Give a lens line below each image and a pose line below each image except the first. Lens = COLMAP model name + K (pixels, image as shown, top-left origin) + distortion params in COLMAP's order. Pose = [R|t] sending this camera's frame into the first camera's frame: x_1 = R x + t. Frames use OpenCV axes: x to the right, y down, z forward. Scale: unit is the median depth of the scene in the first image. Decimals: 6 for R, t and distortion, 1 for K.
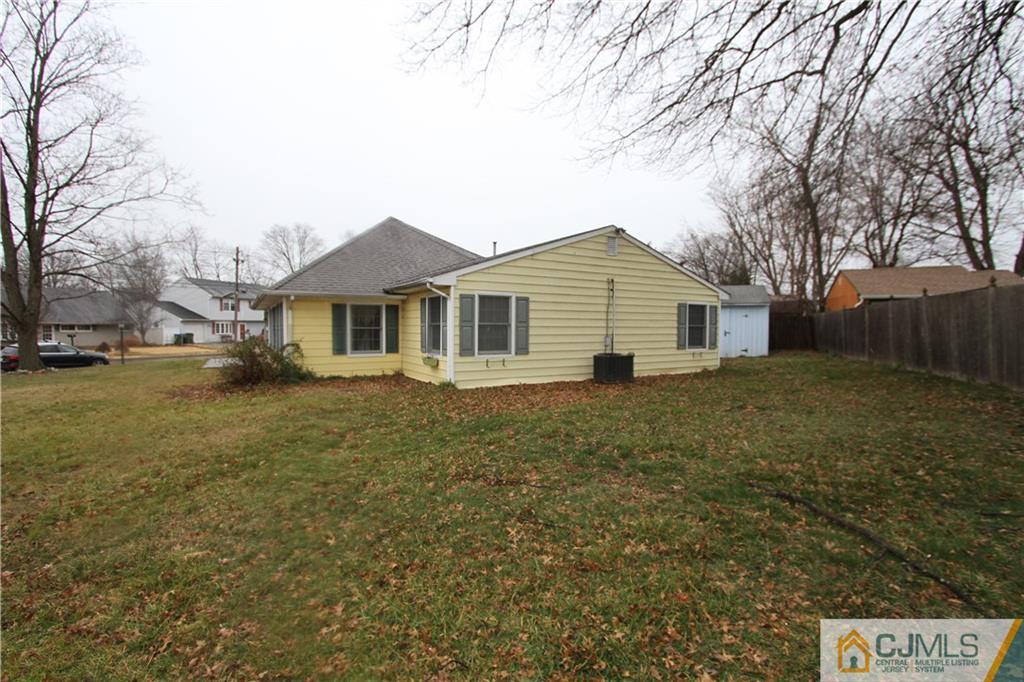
lens RADIAL K [[469.0, 0, 507.8], [0, 469.0, 337.6], [0, 0, 1]] dist [-0.022795, 0.003766]
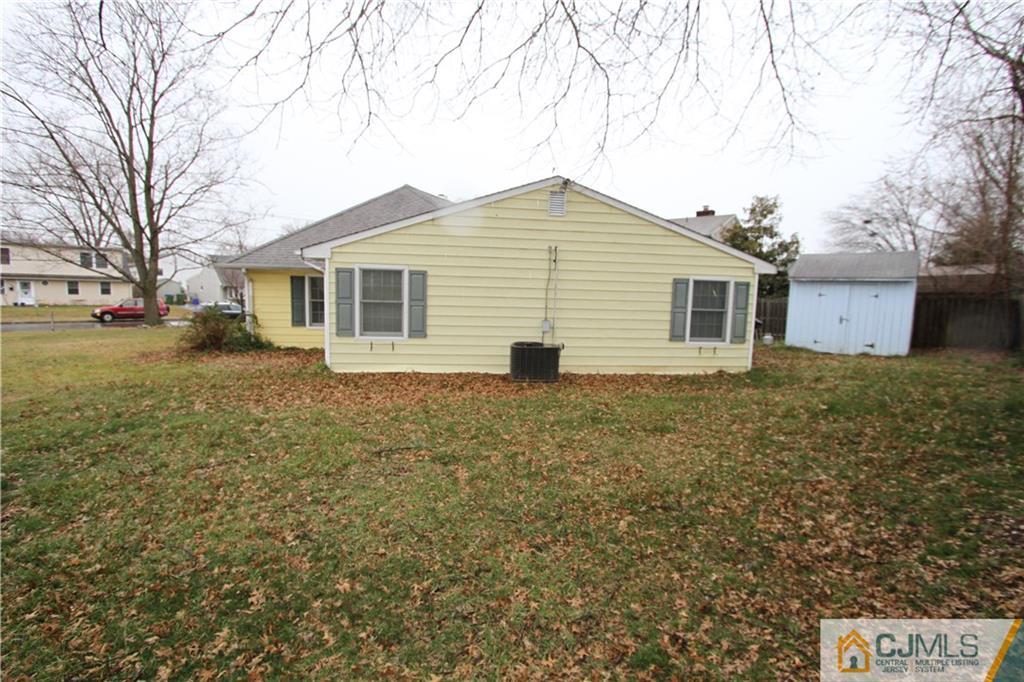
lens RADIAL K [[469.0, 0, 512.6], [0, 469.0, 341.0], [0, 0, 1]] dist [-0.022795, 0.003766]
pose [[0.918646, 0.063030, -0.390021, 0.493863], [-0.033115, 0.996002, 0.082964, -0.033108], [0.393691, -0.063299, 0.917061, 0.260948]]
